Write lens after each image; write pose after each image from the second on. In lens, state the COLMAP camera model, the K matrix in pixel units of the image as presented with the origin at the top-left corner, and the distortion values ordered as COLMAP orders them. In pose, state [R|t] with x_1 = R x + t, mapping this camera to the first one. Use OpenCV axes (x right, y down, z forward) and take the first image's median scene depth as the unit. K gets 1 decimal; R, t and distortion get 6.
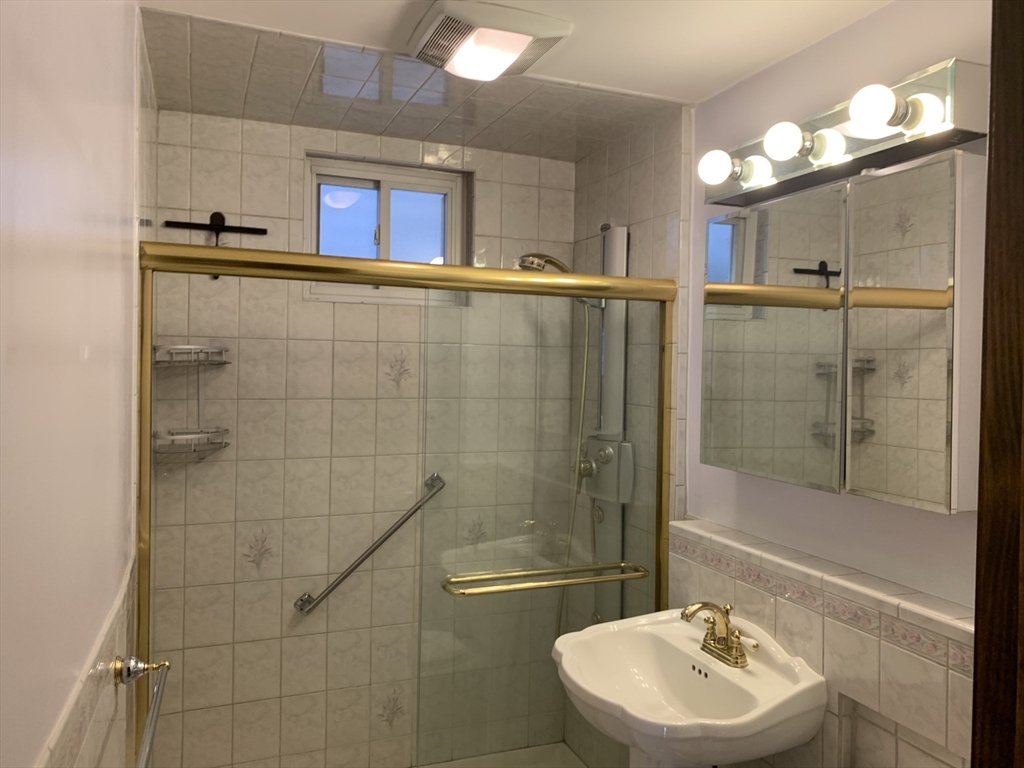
lens RADIAL K [[798.4, 0, 512.0], [0, 798.4, 384.0], [0, 0, 1]] dist [0.071999, -0.113903]
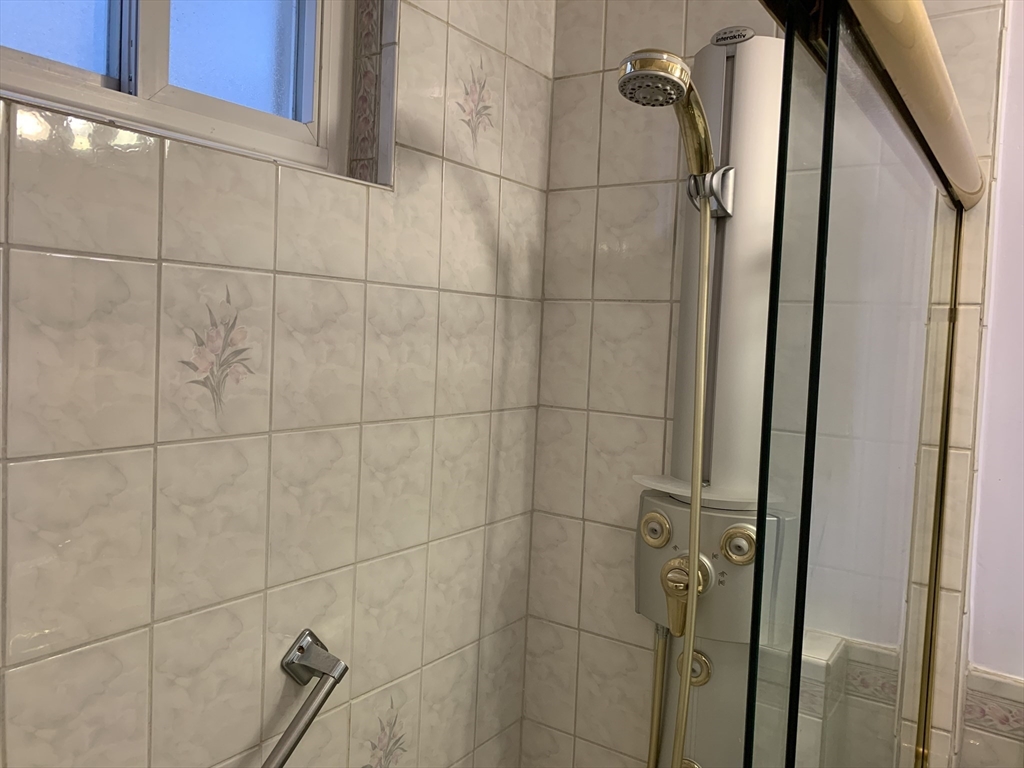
lens RADIAL K [[786.8, 0, 512.0], [0, 786.8, 384.0], [0, 0, 1]] dist [-0.001711, -0.000505]
pose [[0.834316, -0.019947, 0.550925, -0.260566], [-0.012104, 0.998441, 0.054481, -0.027720], [-0.551153, -0.052122, 0.832775, 0.787801]]
